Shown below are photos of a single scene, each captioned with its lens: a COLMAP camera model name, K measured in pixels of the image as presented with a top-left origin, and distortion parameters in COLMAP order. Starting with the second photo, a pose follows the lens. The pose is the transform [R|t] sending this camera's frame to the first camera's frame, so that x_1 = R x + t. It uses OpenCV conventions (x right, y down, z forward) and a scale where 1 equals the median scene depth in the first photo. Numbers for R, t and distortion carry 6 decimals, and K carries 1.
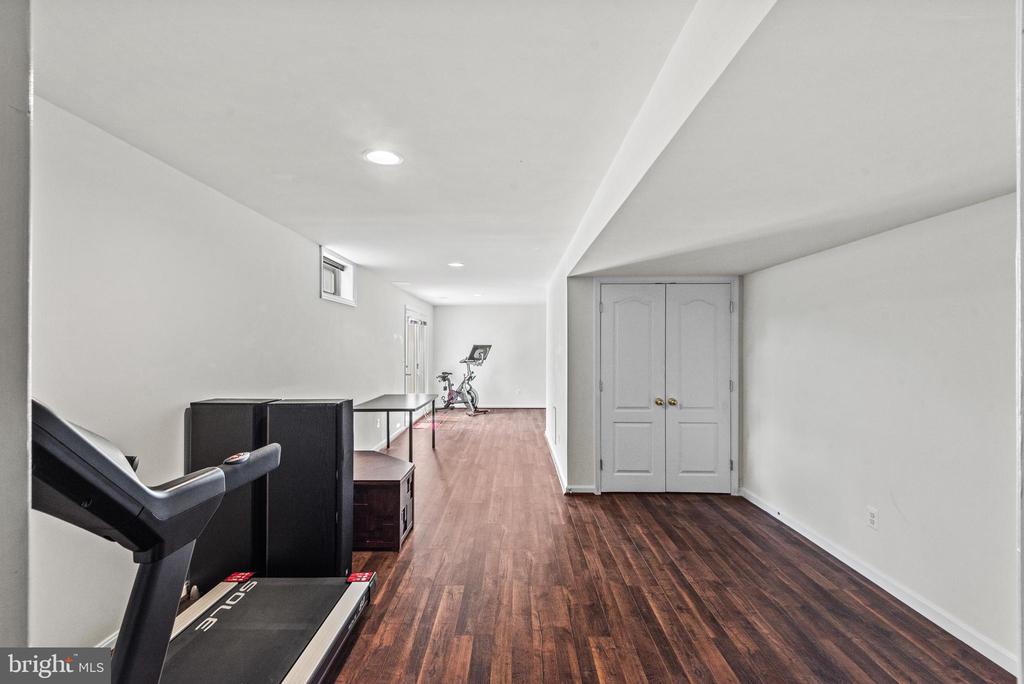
lens RADIAL K [[456.3, 0, 512.6], [0, 456.3, 342.8], [0, 0, 1]] dist [0.013678, -0.007891]
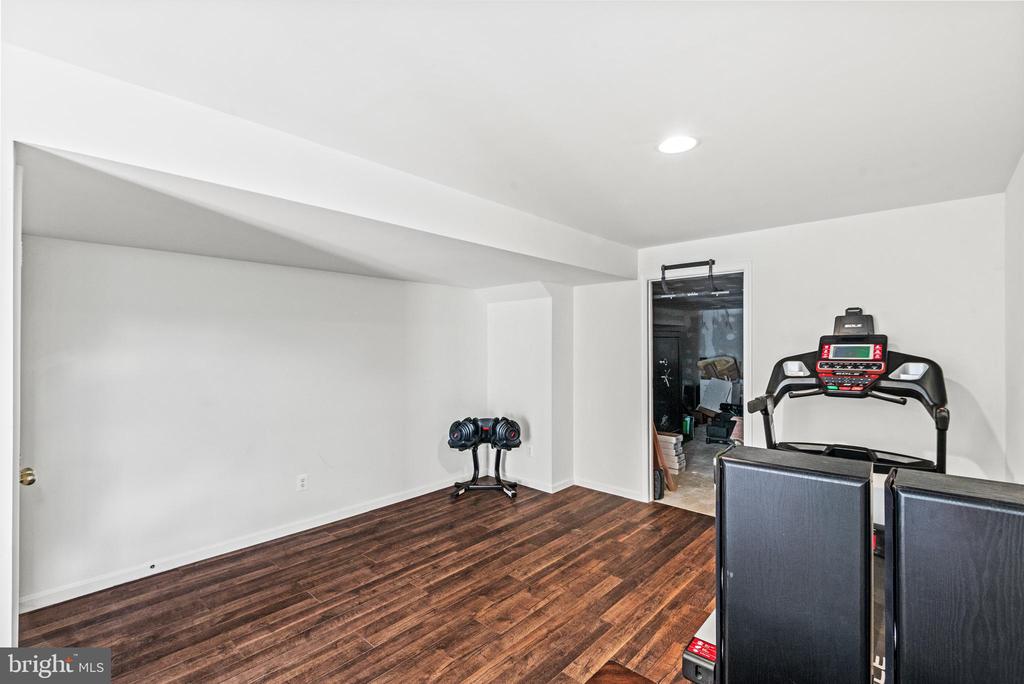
lens RADIAL K [[456.3, 0, 510.2], [0, 456.3, 344.3], [0, 0, 1]] dist [0.013678, -0.007891]
pose [[-0.739731, 0.002101, 0.672899, -0.567185], [-0.004179, 0.999961, -0.007716, -0.005915], [-0.672890, -0.008520, -0.739694, 1.666261]]
